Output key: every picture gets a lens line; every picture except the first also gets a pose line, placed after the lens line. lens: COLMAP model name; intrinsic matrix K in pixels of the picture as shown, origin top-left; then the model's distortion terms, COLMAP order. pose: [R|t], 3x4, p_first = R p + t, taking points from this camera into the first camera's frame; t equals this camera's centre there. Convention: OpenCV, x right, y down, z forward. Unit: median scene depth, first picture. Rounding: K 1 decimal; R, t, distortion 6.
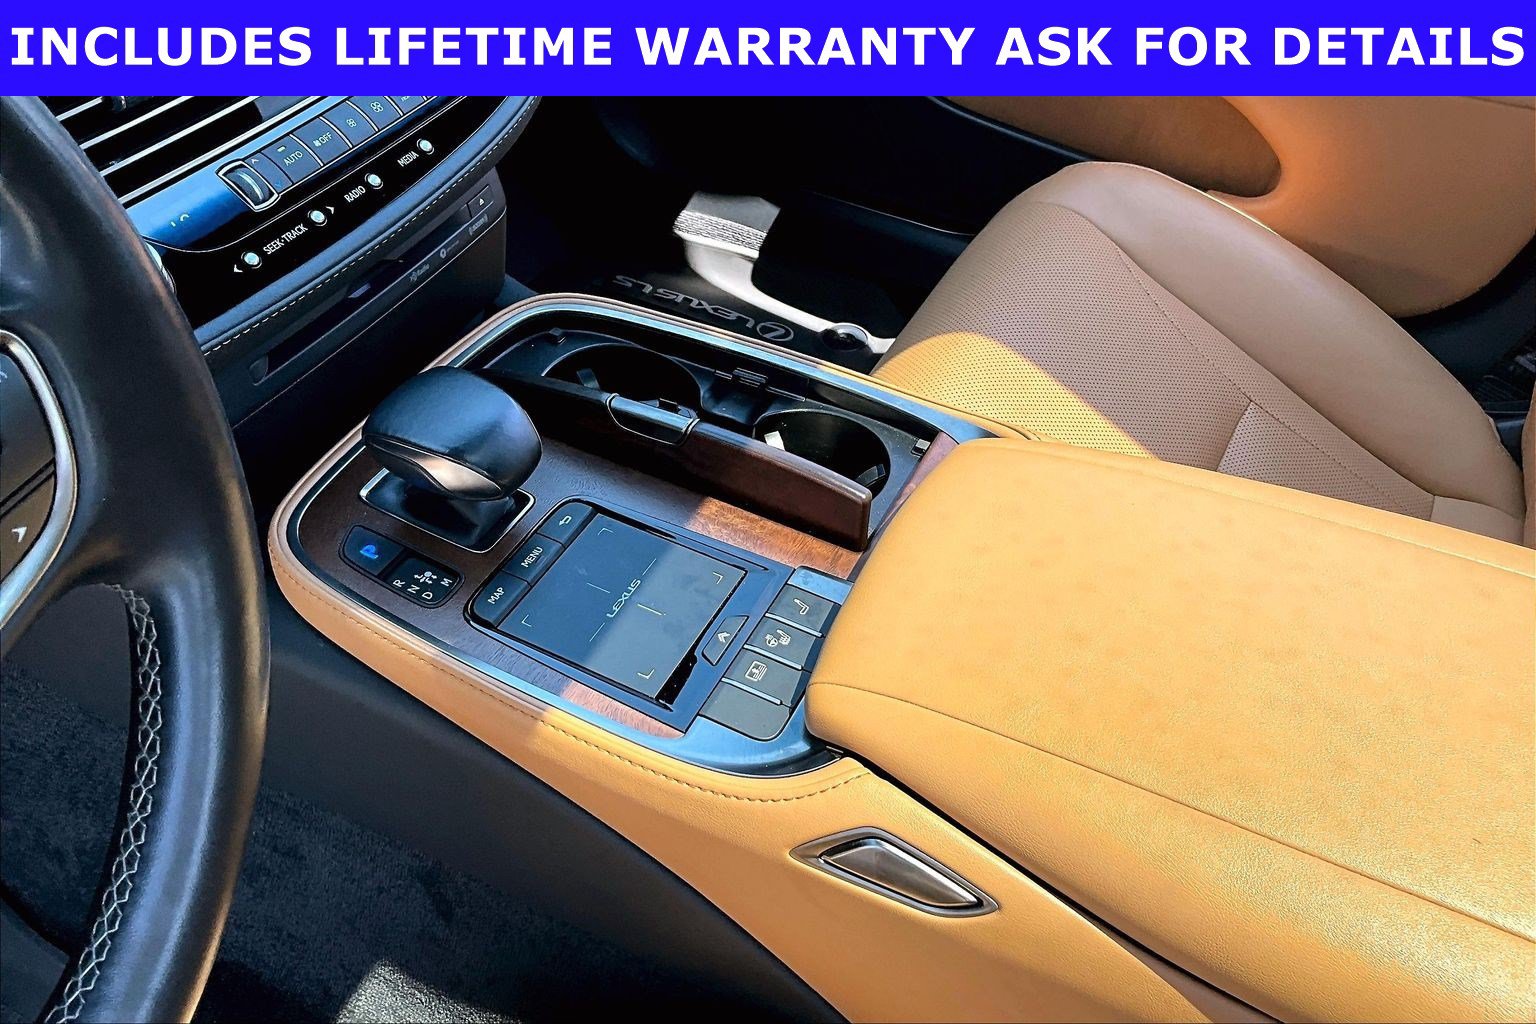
lens RADIAL K [[1288.1, 0, 768.0], [0, 1288.1, 512.0], [0, 0, 1]] dist [0.009052, 0.001631]
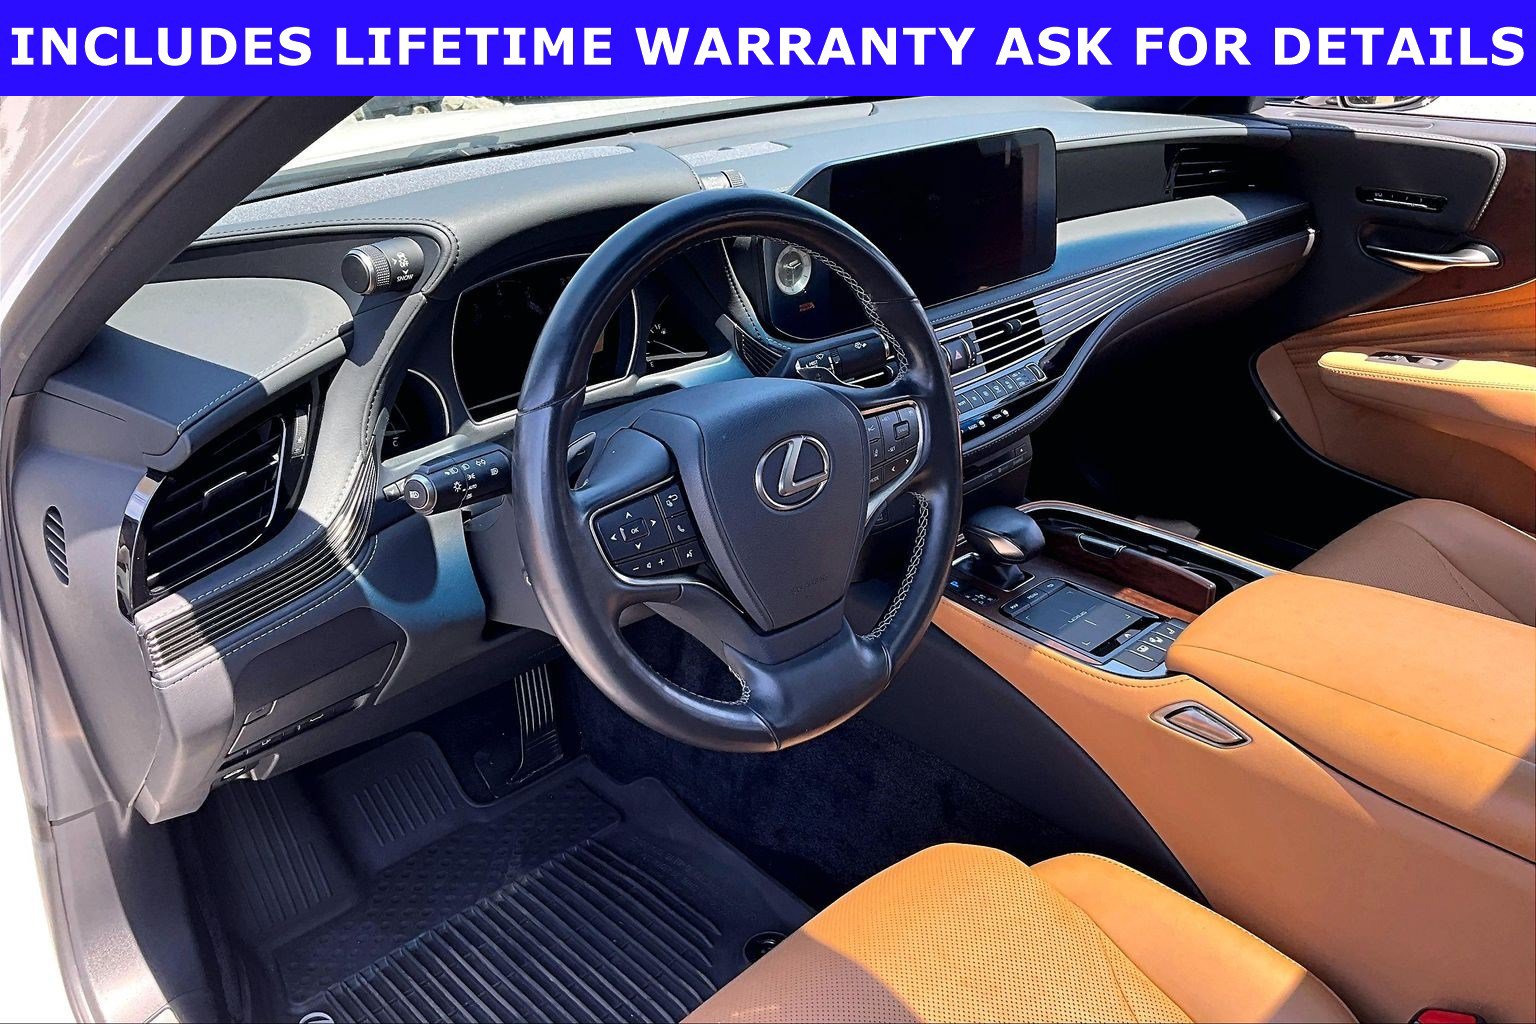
lens RADIAL K [[1288.1, 0, 768.0], [0, 1288.1, 512.0], [0, 0, 1]] dist [0.009052, 0.001631]
pose [[0.942046, 0.087451, -0.323886, 0.064604], [-0.184026, 0.941919, -0.280931, 0.532321], [0.280507, 0.324253, 0.903425, -0.956563]]
